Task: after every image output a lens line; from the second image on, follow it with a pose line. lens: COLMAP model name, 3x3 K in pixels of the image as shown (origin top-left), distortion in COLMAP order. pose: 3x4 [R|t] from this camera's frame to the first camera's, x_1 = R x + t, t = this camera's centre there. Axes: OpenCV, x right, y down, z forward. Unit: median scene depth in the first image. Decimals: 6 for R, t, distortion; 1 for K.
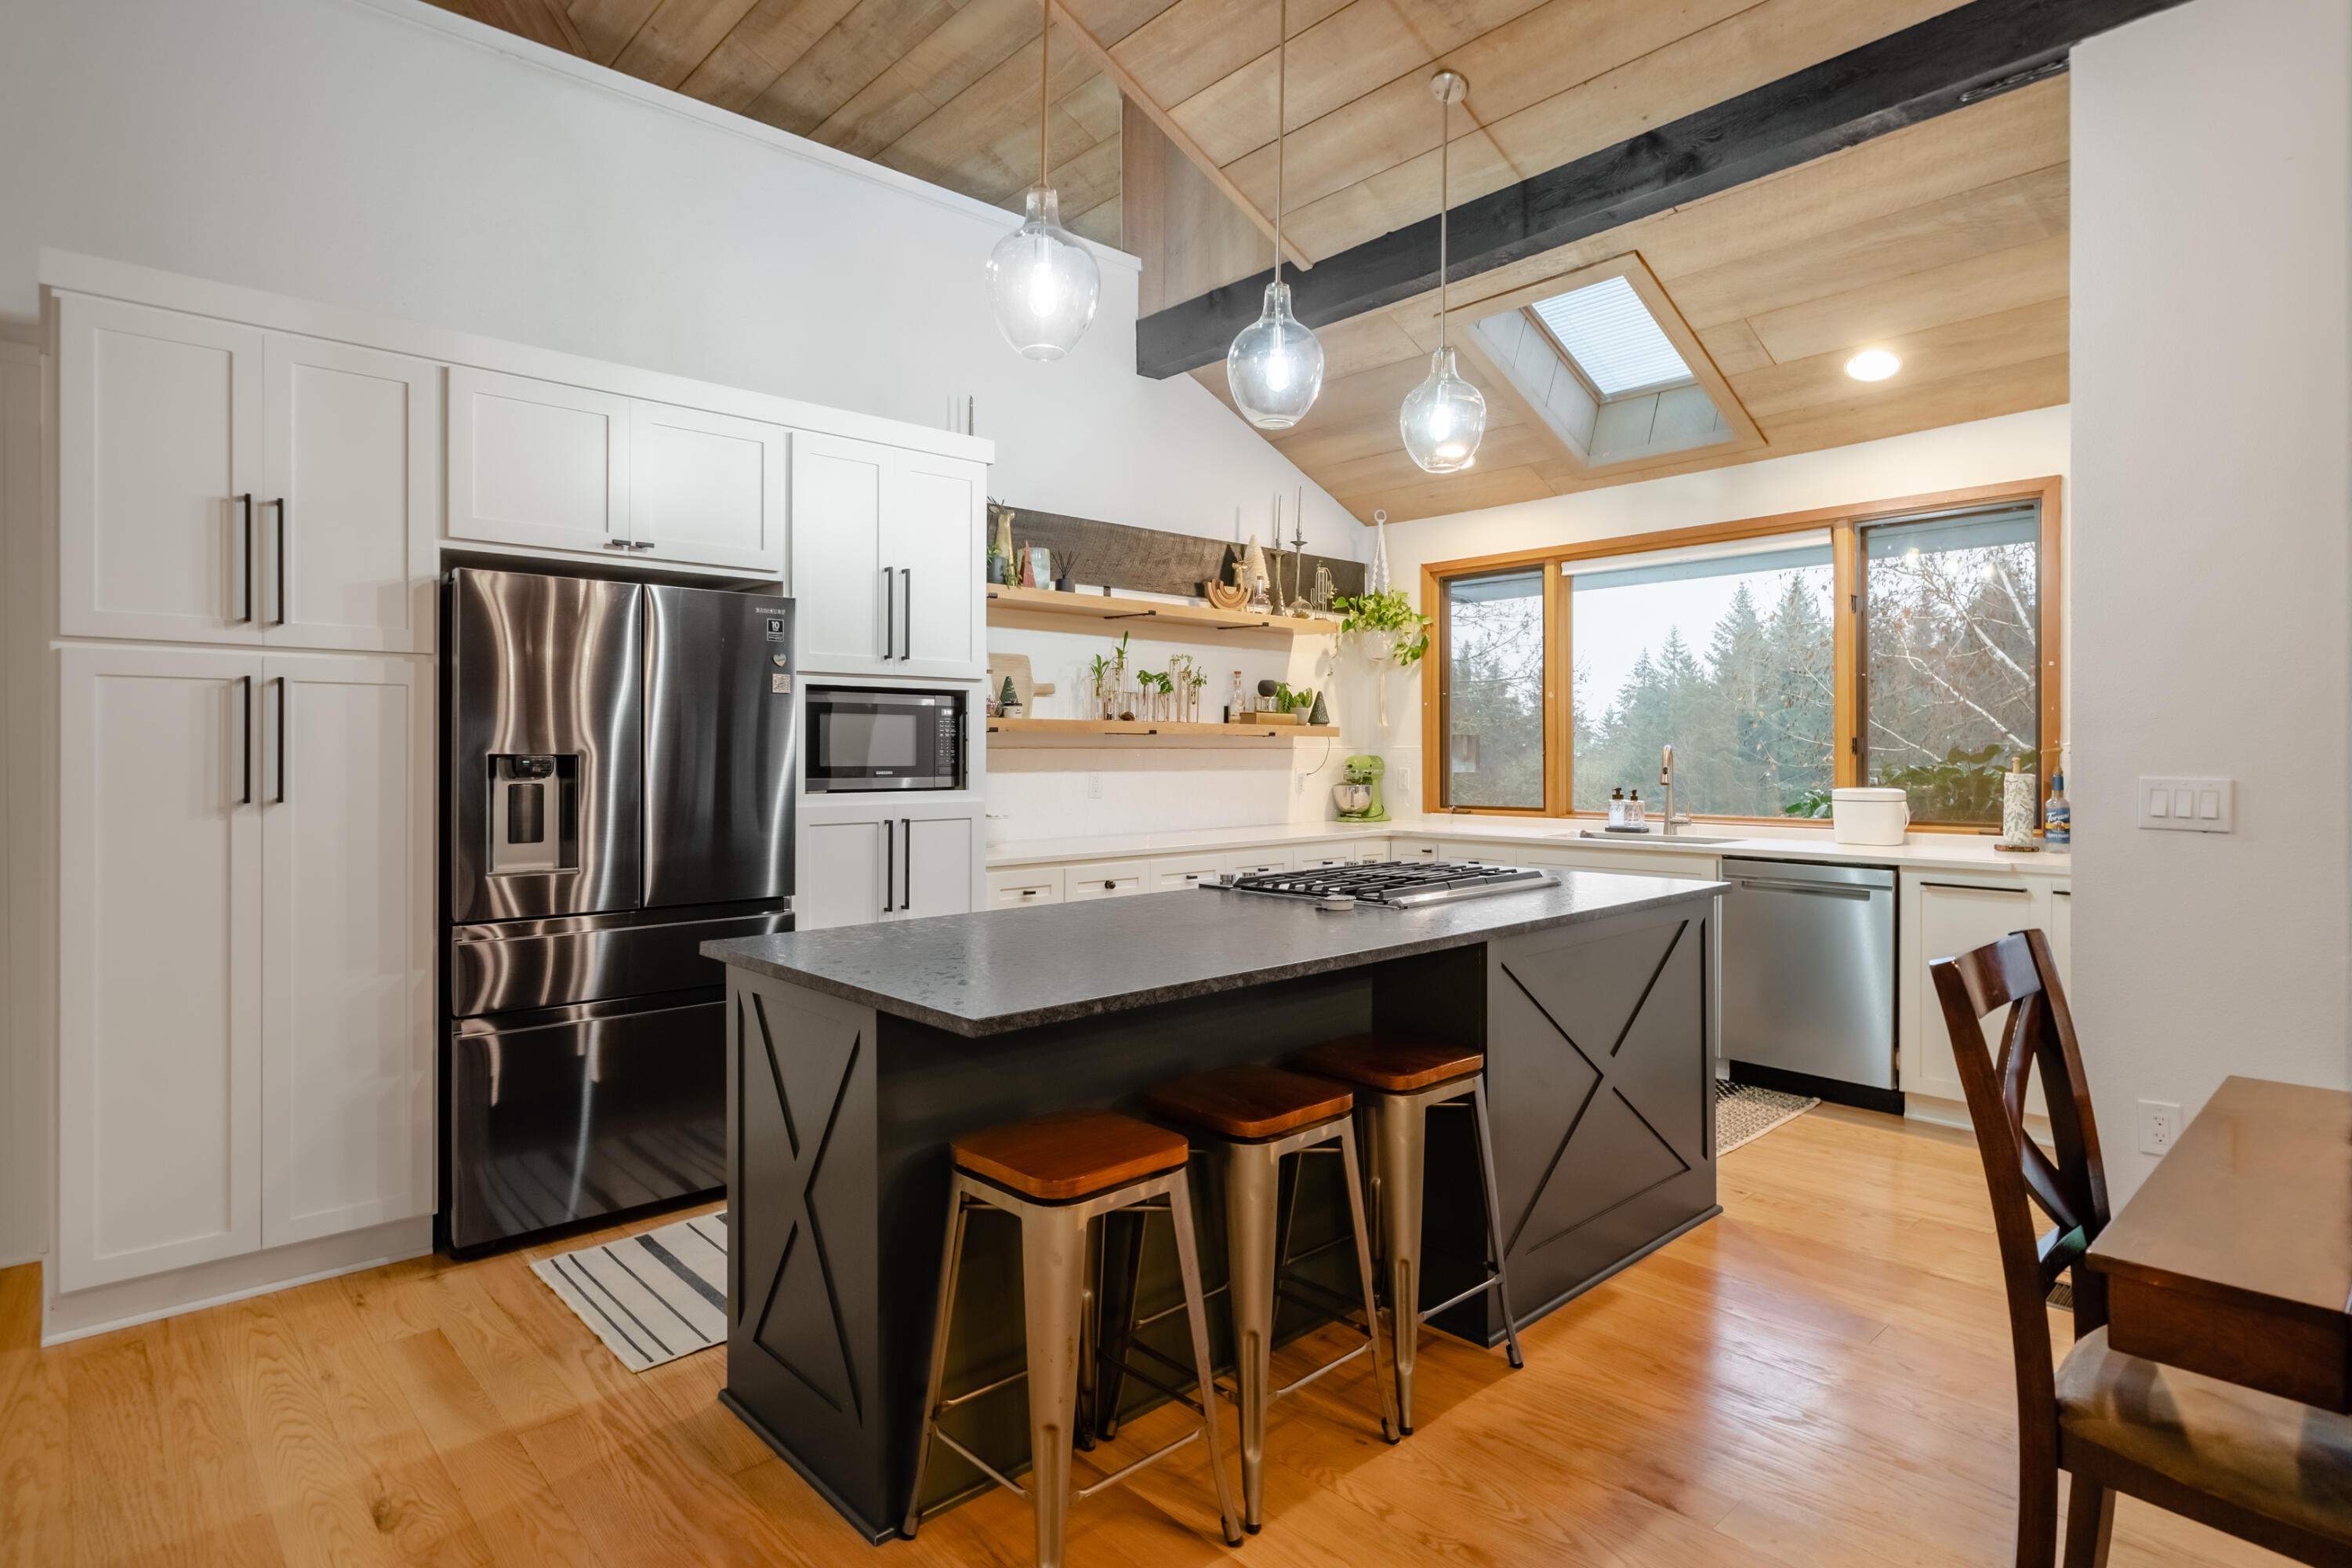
lens RADIAL K [[1232.8, 0, 1164.1], [0, 1232.8, 763.2], [0, 0, 1]] dist [0.001713, 0.000509]
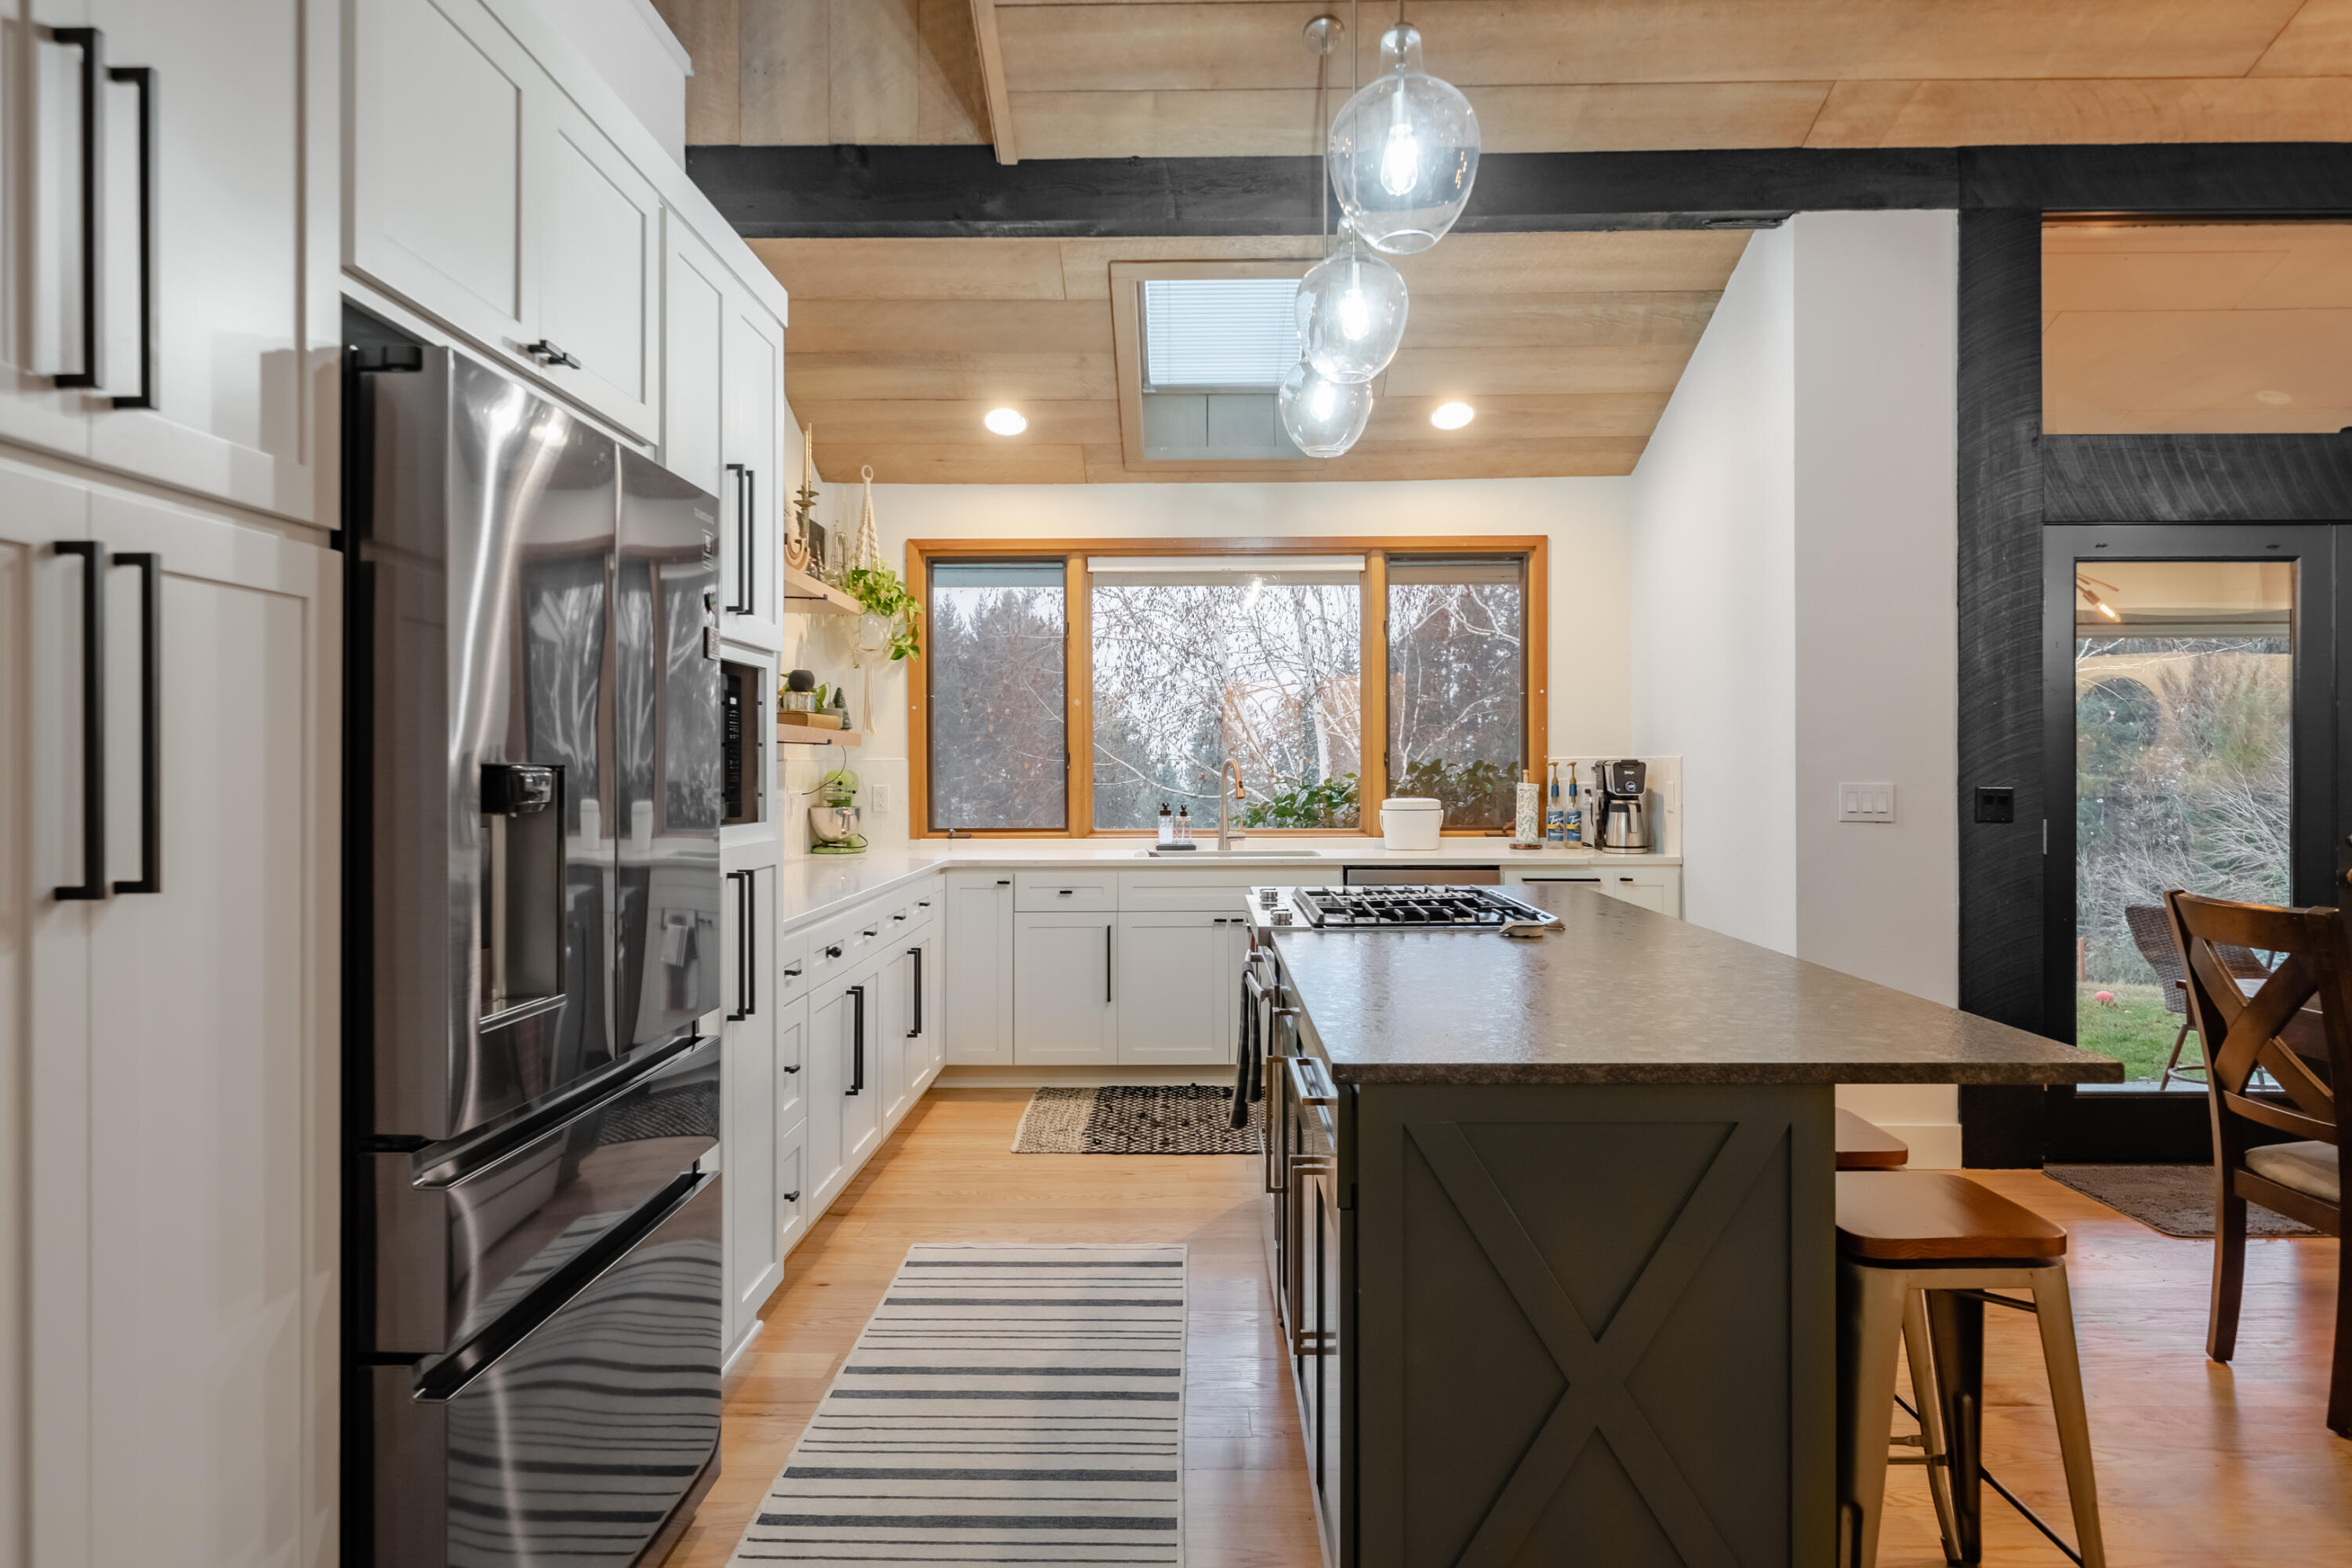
lens RADIAL K [[1417.7, 0, 1194.0], [0, 1417.7, 775.8], [0, 0, 1]] dist [0.003468, 0.000283]
pose [[0.681797, -0.004846, 0.731526, -0.514414], [0.007922, 0.999968, -0.000759, -0.000193], [-0.731499, 0.006312, 0.681813, 0.304755]]
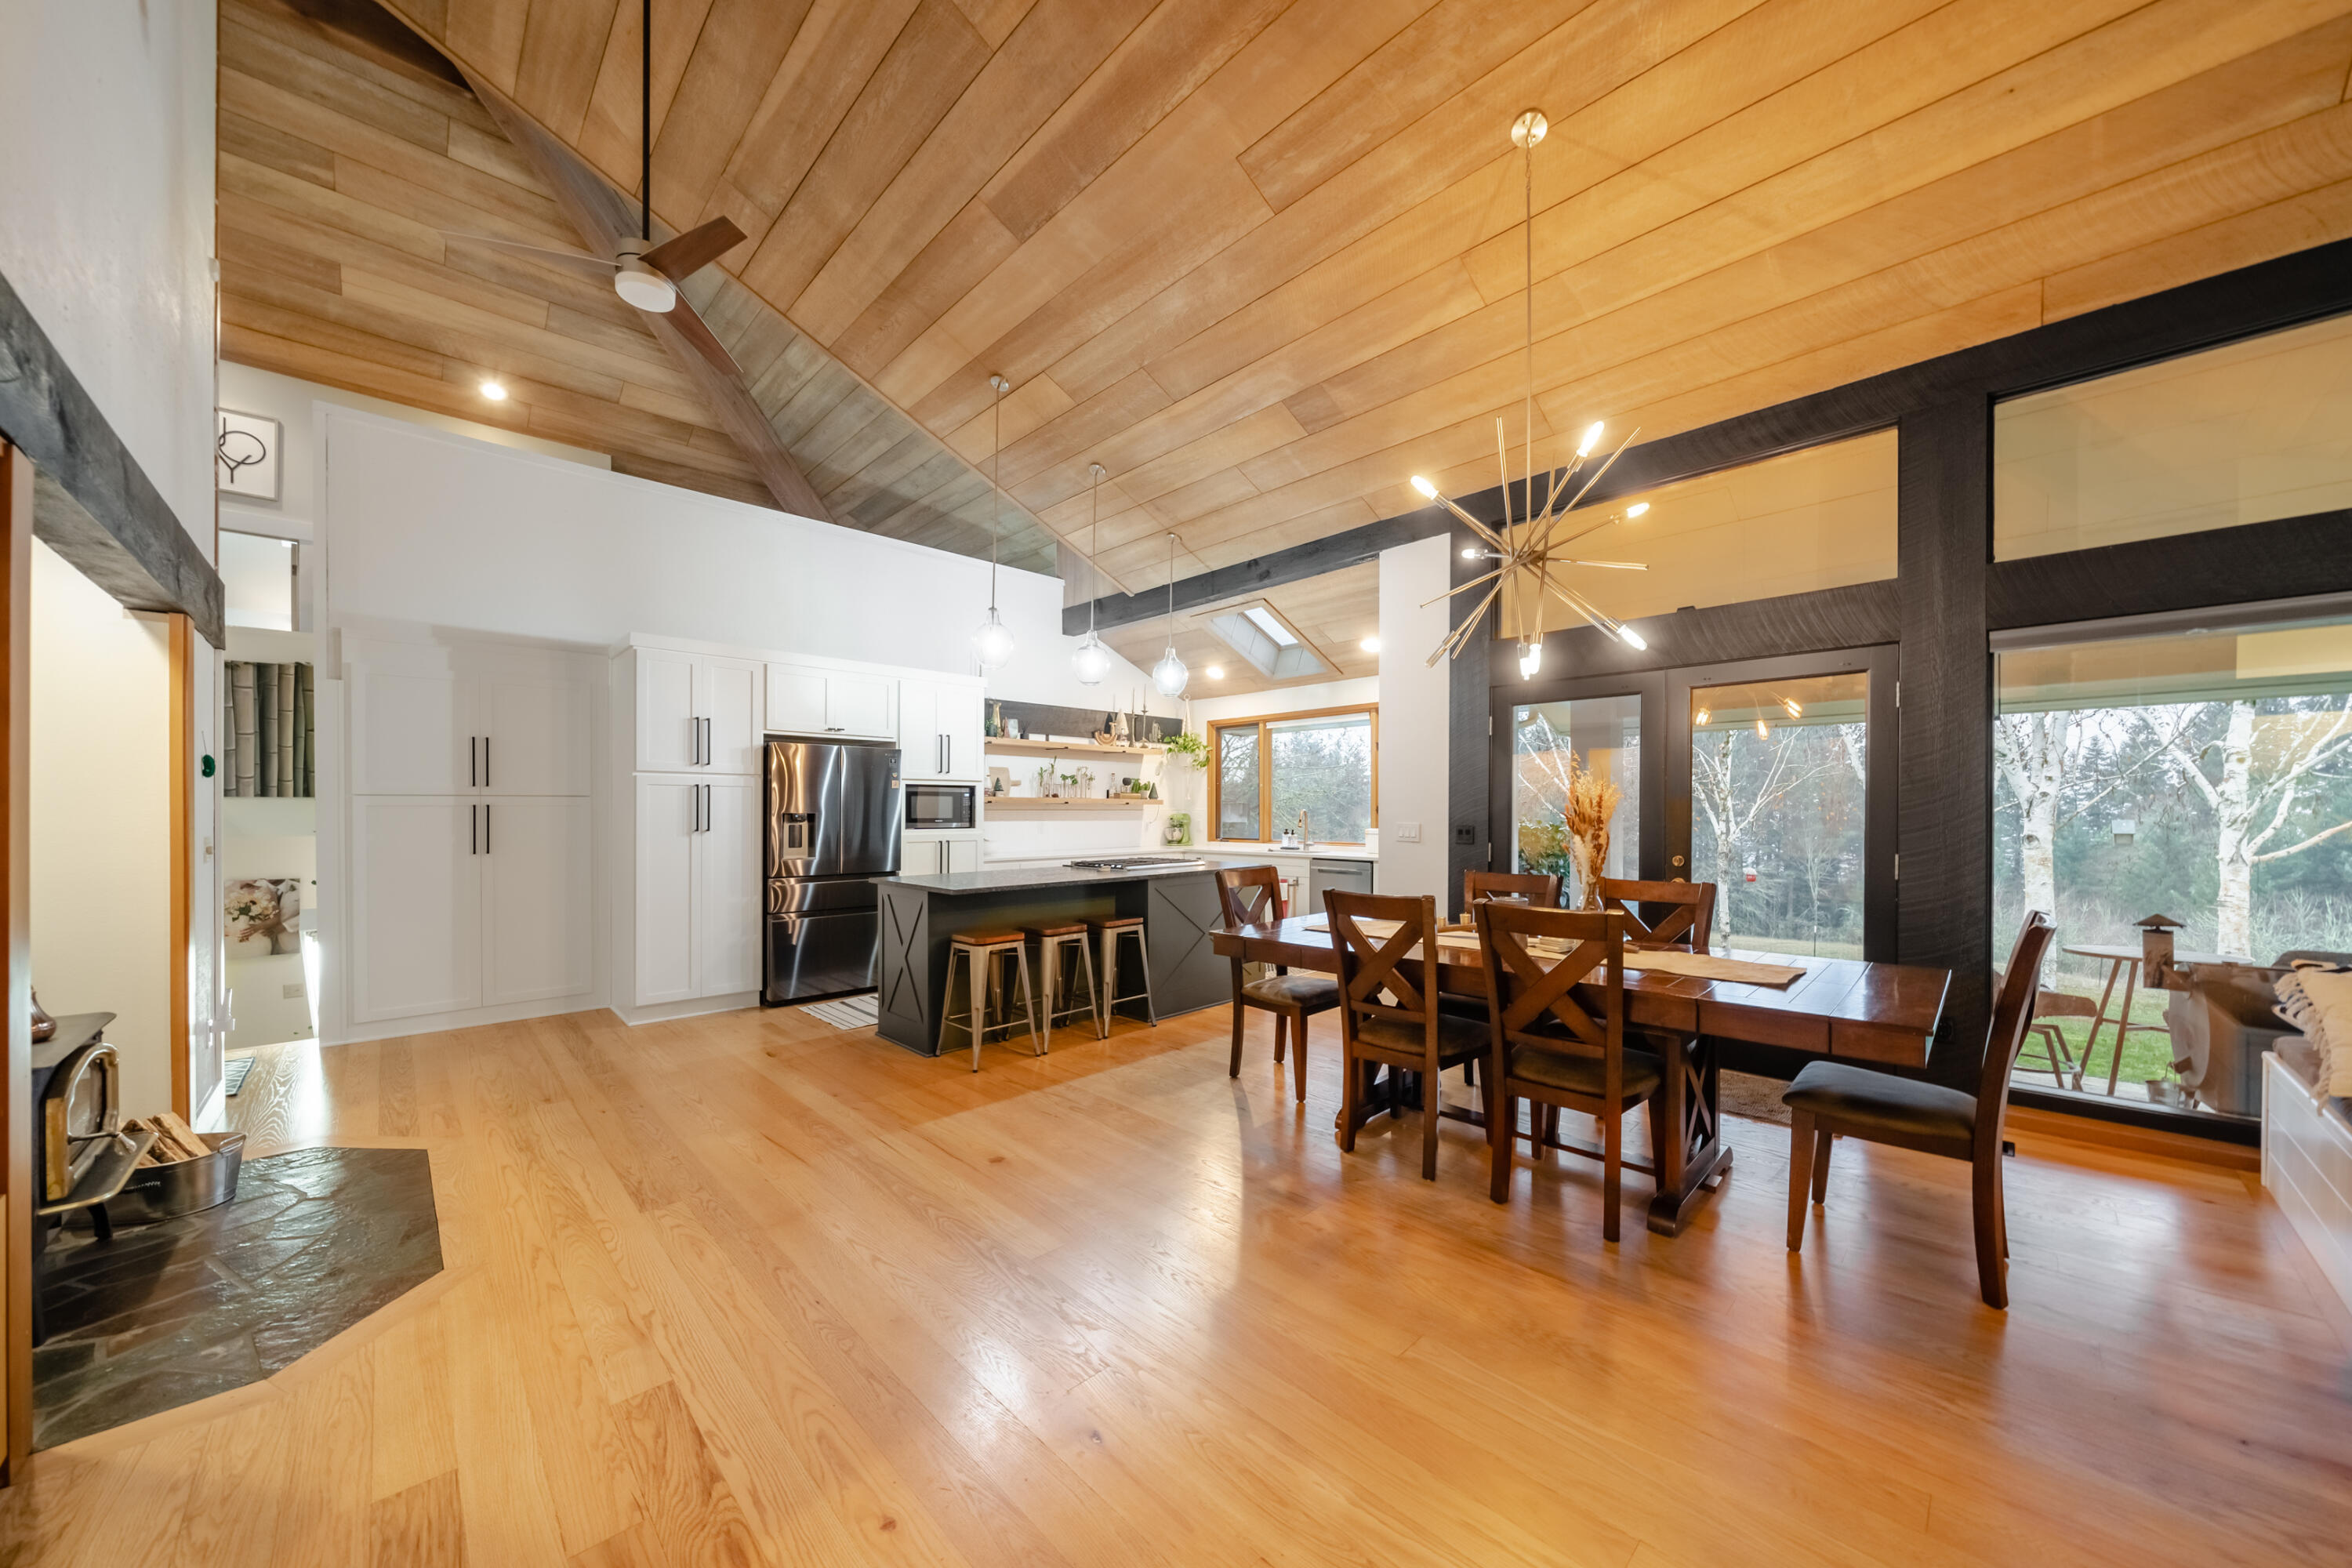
lens RADIAL K [[803.0, 0, 1167.8], [0, 803.0, 818.0], [0, 0, 1]] dist [-0.007985, 0.000039]
pose [[0.999436, 0.001251, 0.033565, 0.142548], [-0.001283, 0.999999, 0.000916, 0.000312], [-0.033564, -0.000958, 0.999436, -0.491235]]
